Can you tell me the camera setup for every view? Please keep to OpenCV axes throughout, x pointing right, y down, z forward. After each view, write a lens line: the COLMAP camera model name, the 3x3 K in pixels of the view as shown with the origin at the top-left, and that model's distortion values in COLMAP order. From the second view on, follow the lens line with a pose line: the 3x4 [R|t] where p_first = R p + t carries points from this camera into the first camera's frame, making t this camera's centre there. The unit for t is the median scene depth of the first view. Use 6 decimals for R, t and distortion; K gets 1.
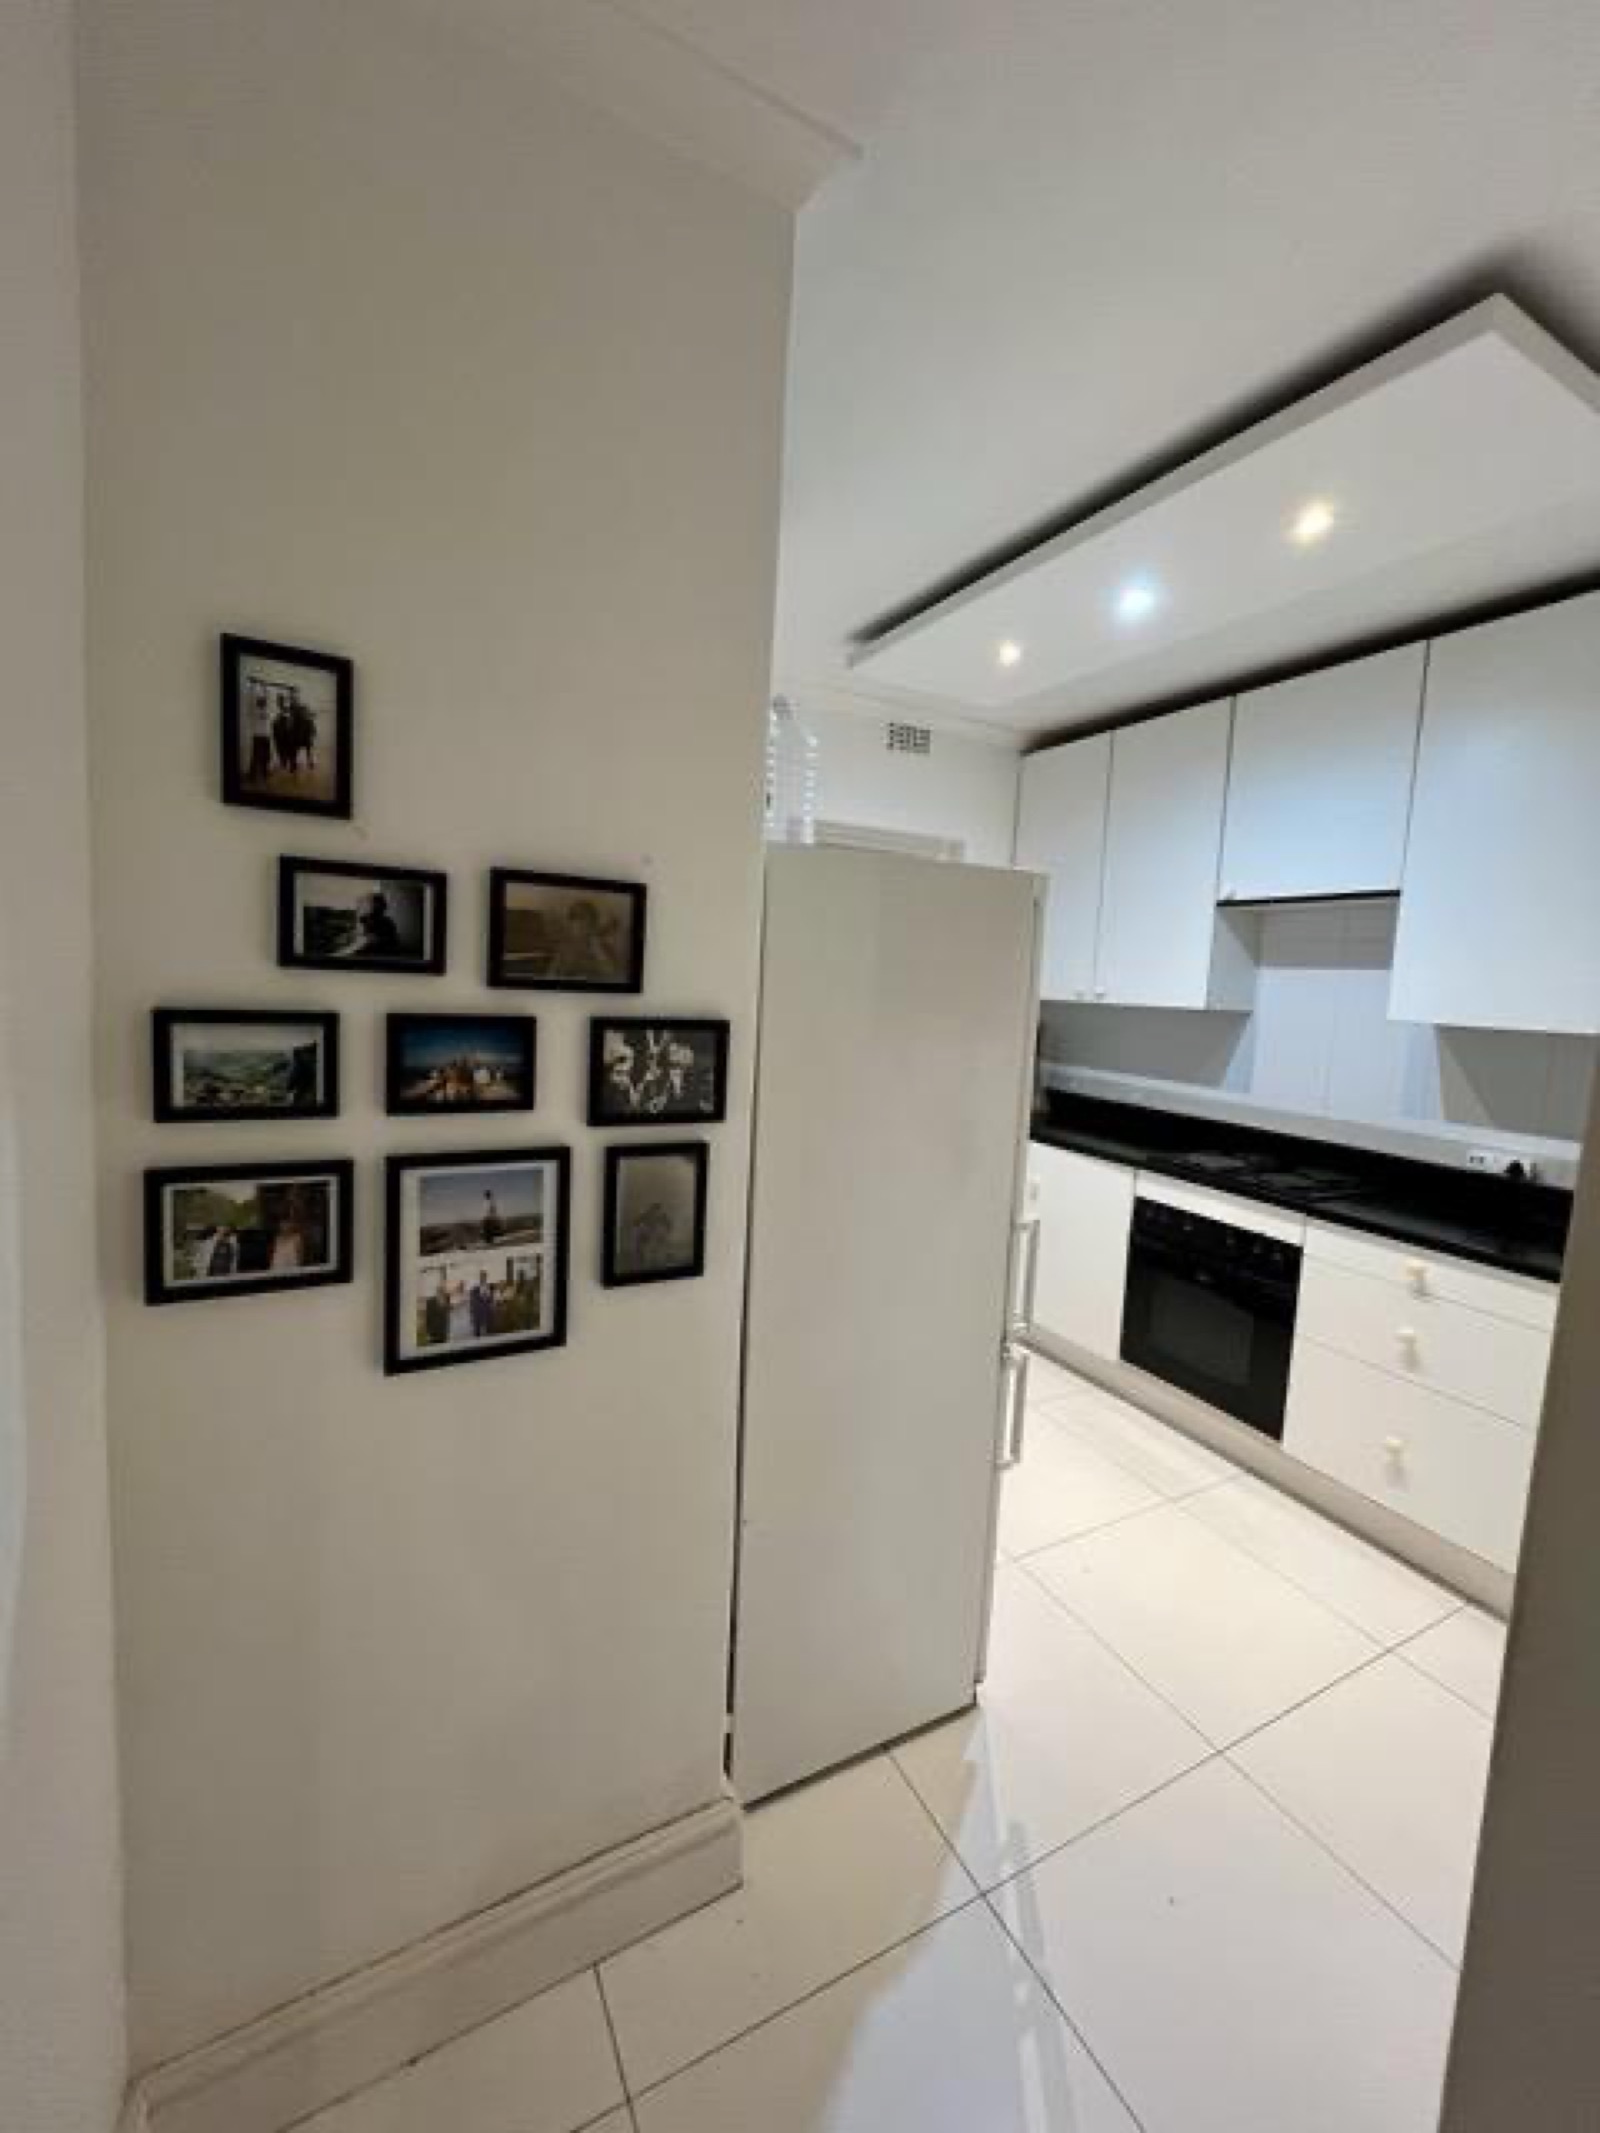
lens RADIAL K [[863.1, 0, 818.8], [0, 863.1, 1057.4], [0, 0, 1]] dist [-0.001608, -0.000283]
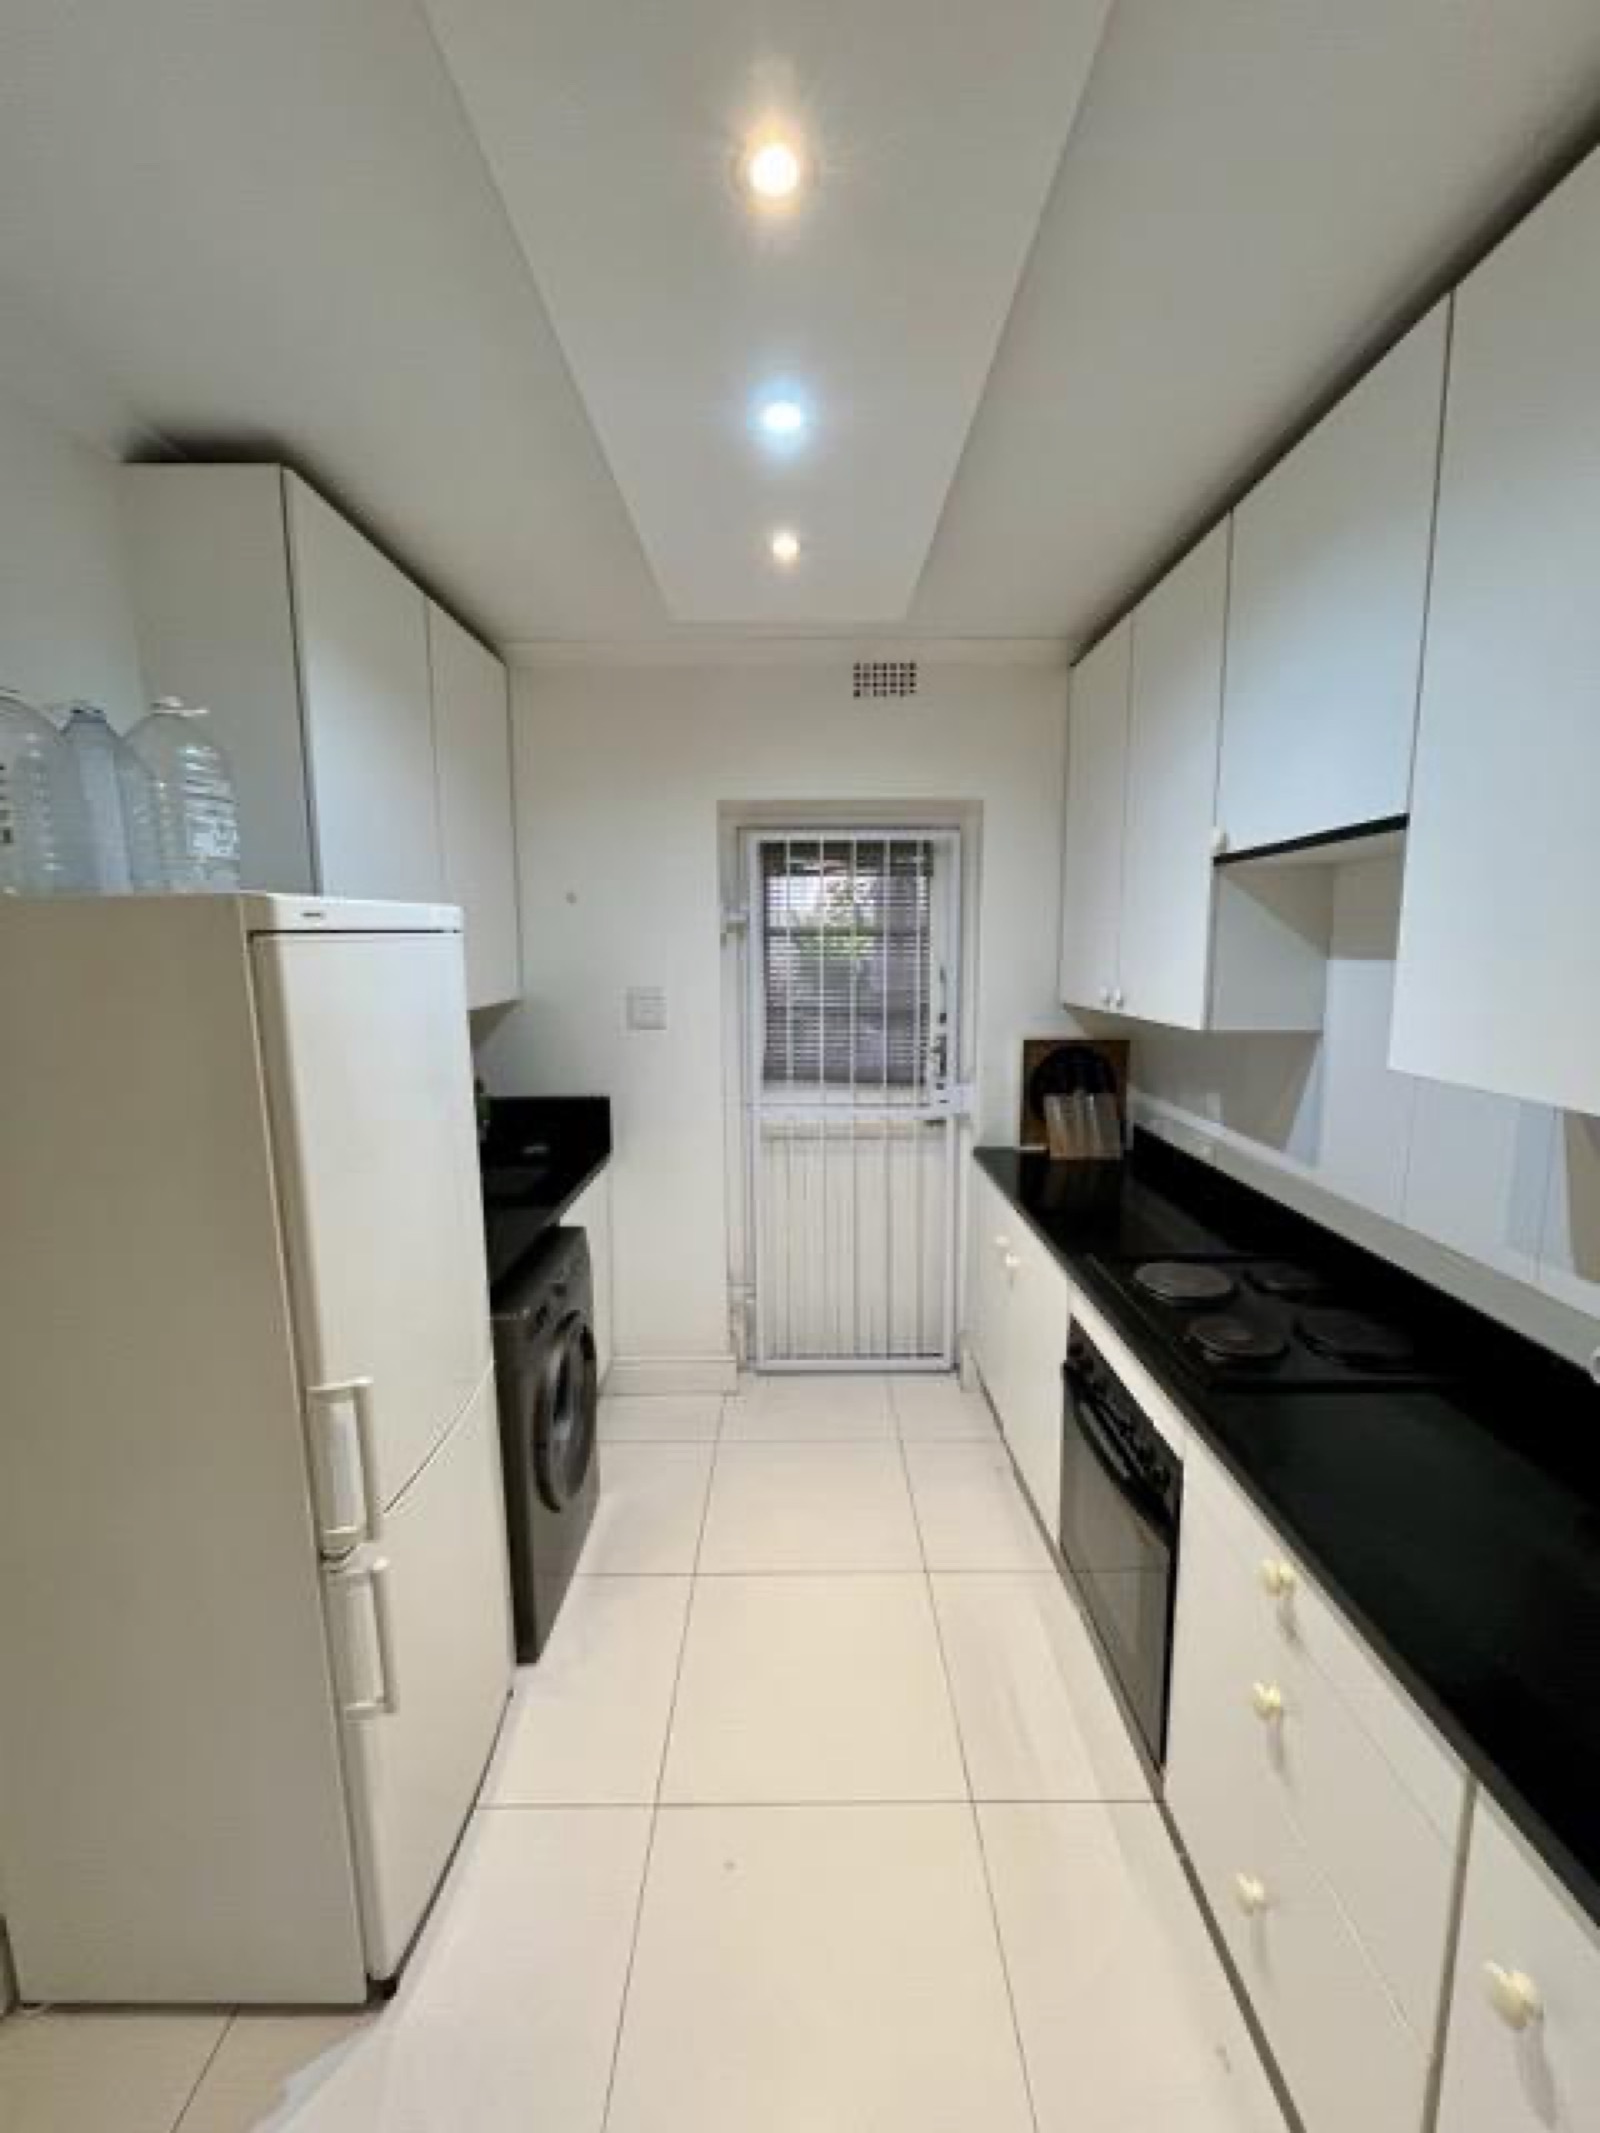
lens RADIAL K [[863.1, 0, 800.4], [0, 863.1, 1066.4], [0, 0, 1]] dist [-0.001608, -0.000283]
pose [[0.881140, 0.013994, -0.472648, 0.474682], [0.001701, 0.999462, 0.032763, -0.050596], [0.472852, -0.029673, 0.880642, 0.302937]]
